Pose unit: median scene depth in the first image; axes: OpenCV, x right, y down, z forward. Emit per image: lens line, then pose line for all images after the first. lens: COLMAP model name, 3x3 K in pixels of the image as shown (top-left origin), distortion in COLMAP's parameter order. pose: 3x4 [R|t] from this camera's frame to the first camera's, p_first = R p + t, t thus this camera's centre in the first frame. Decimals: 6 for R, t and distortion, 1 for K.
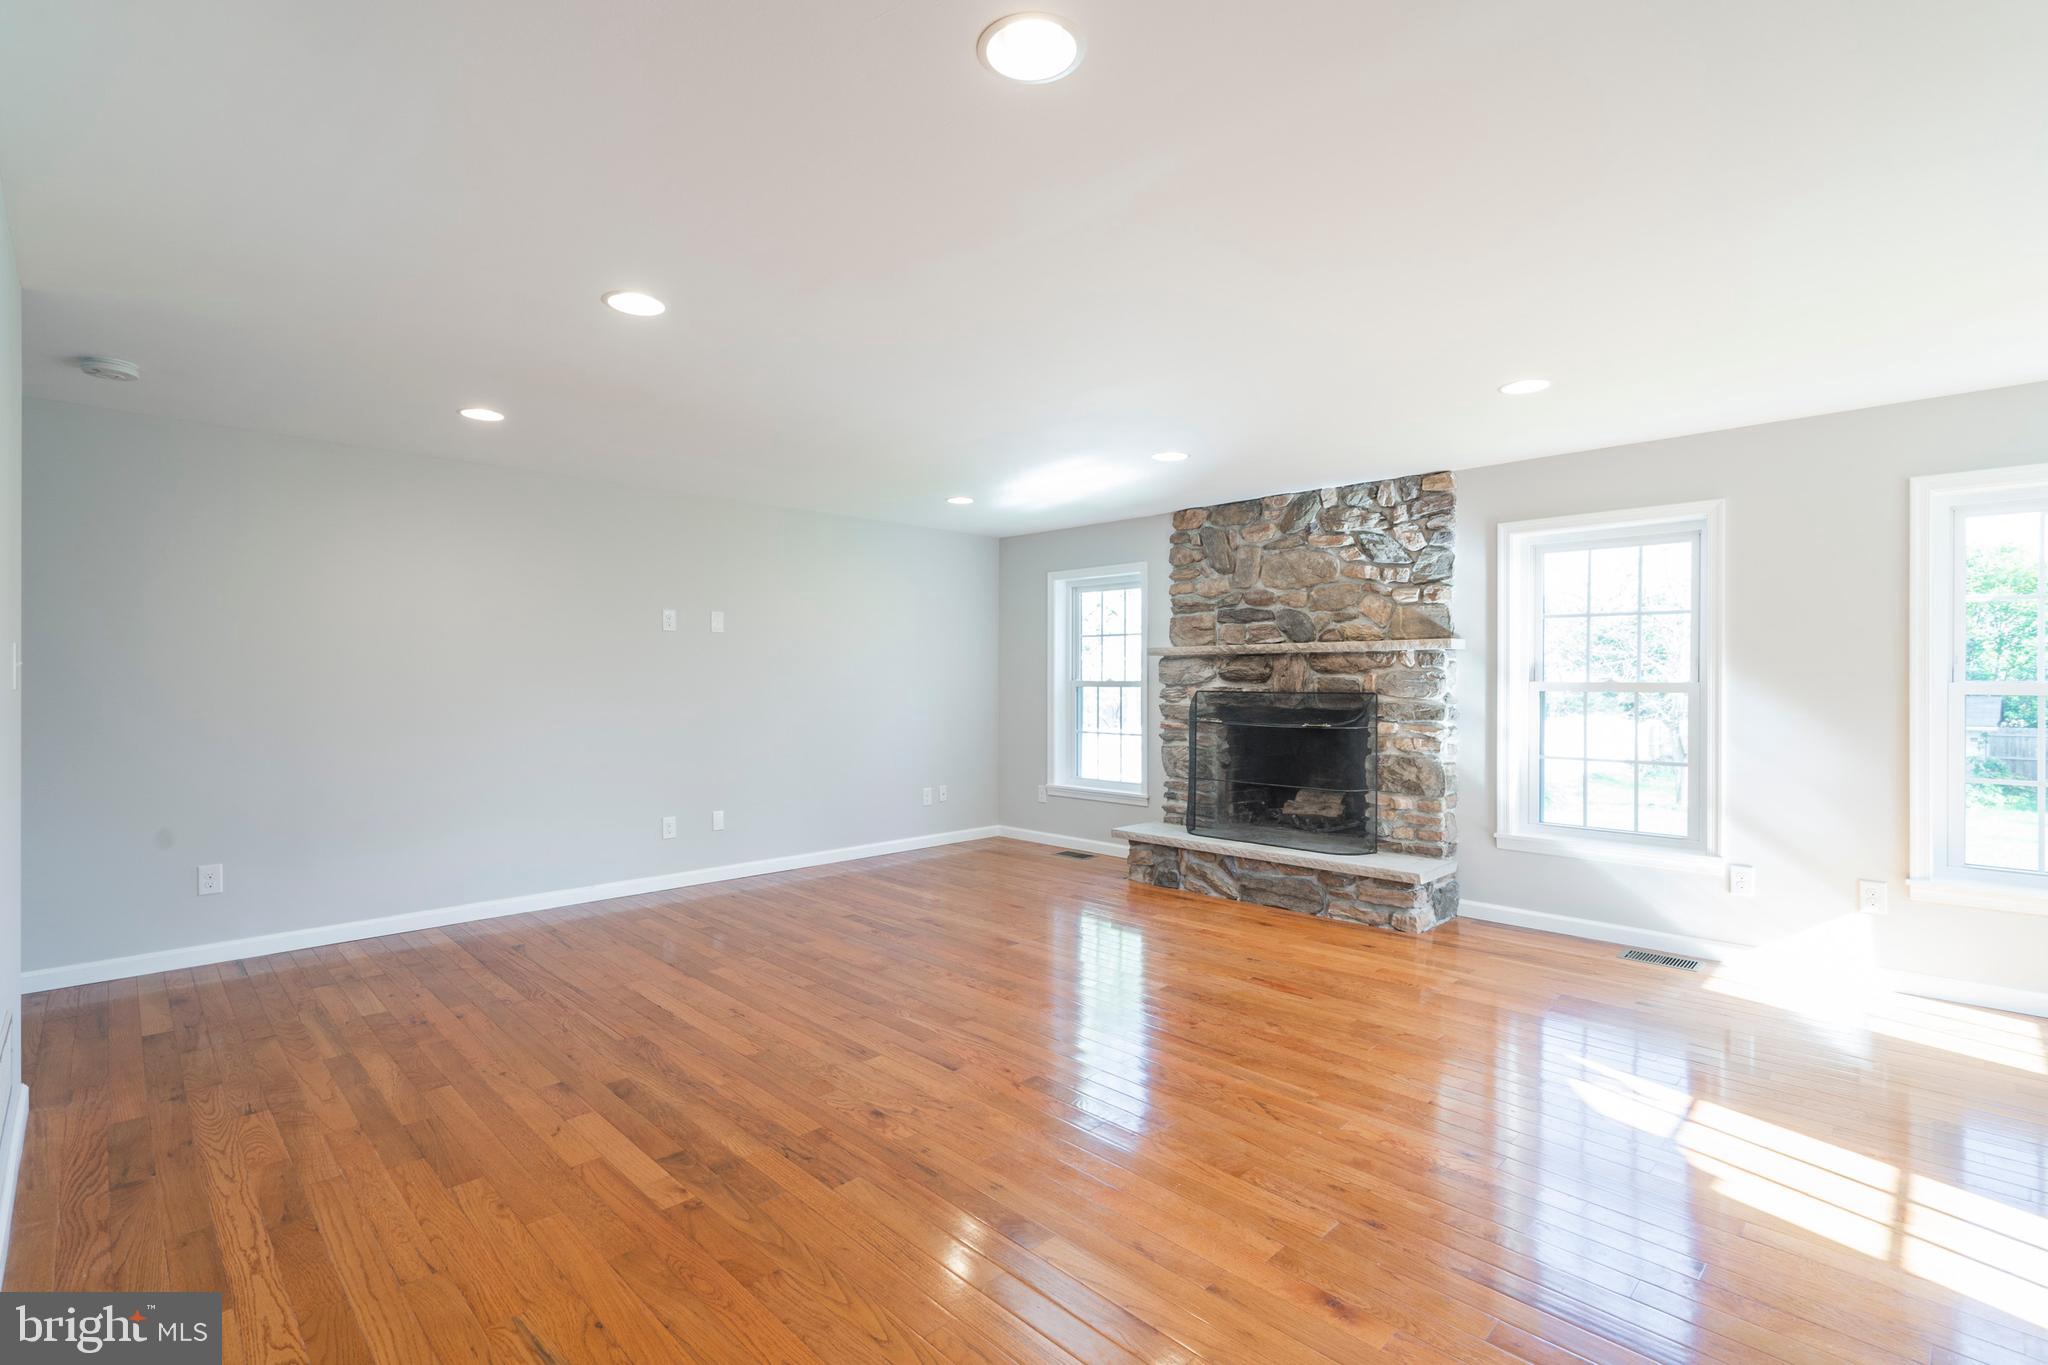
lens RADIAL K [[944.6, 0, 1012.3], [0, 944.6, 690.9], [0, 0, 1]] dist [-0.002557, 0.001474]
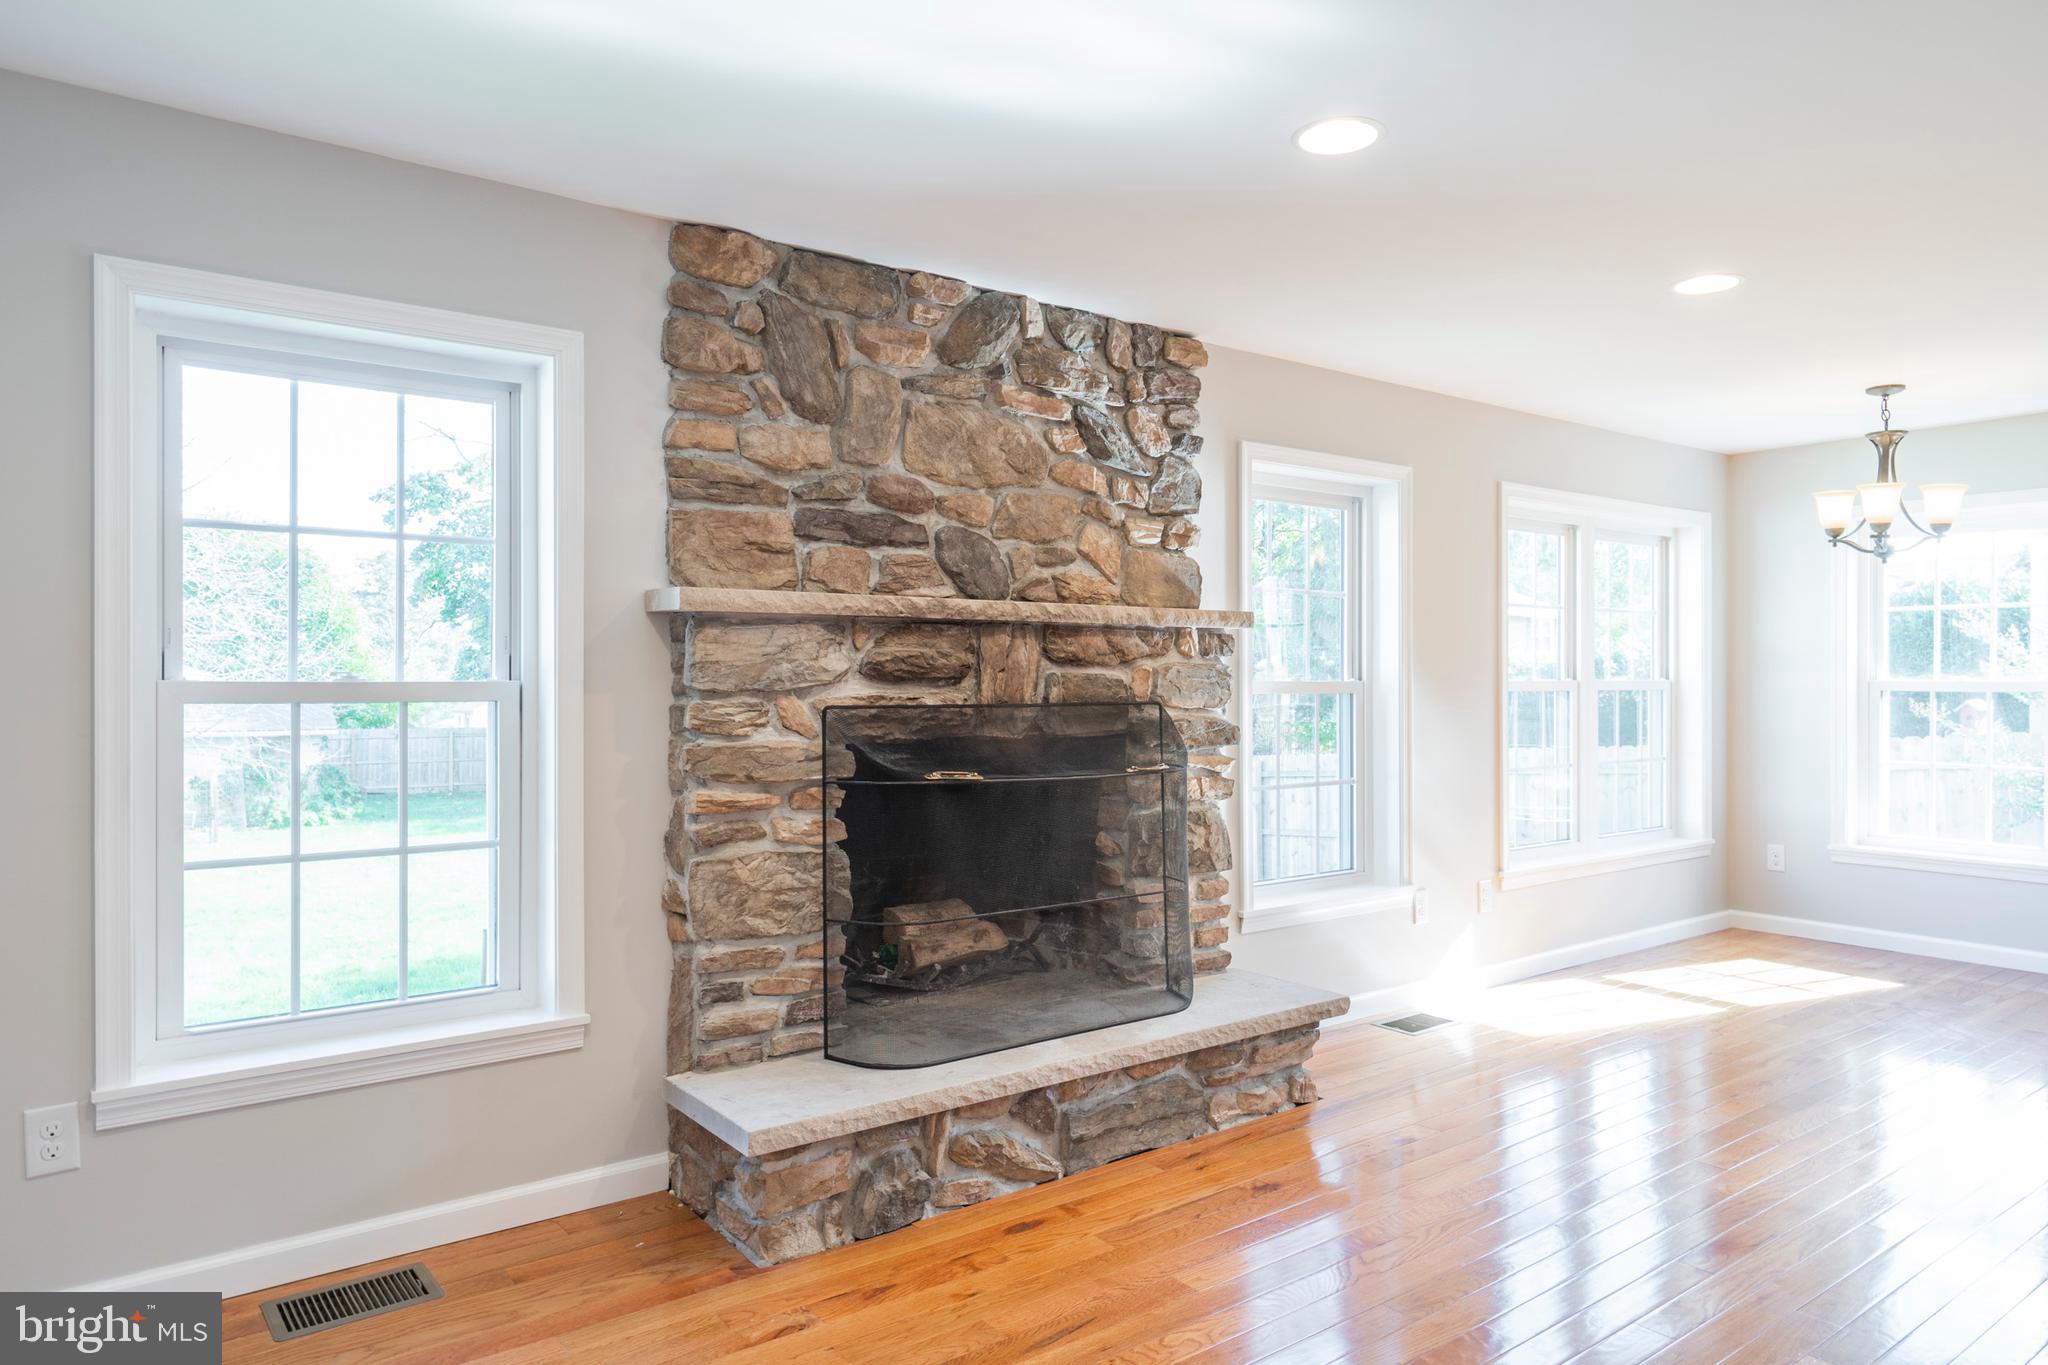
lens RADIAL K [[1284.2, 0, 1035.9], [0, 1284.2, 686.4], [0, 0, 1]] dist [0.008163, -0.009114]
pose [[0.132894, -0.007588, 0.991101, -0.349364], [0.010799, 0.999922, 0.006208, -0.011853], [-0.991071, 0.009878, 0.132966, 0.909953]]
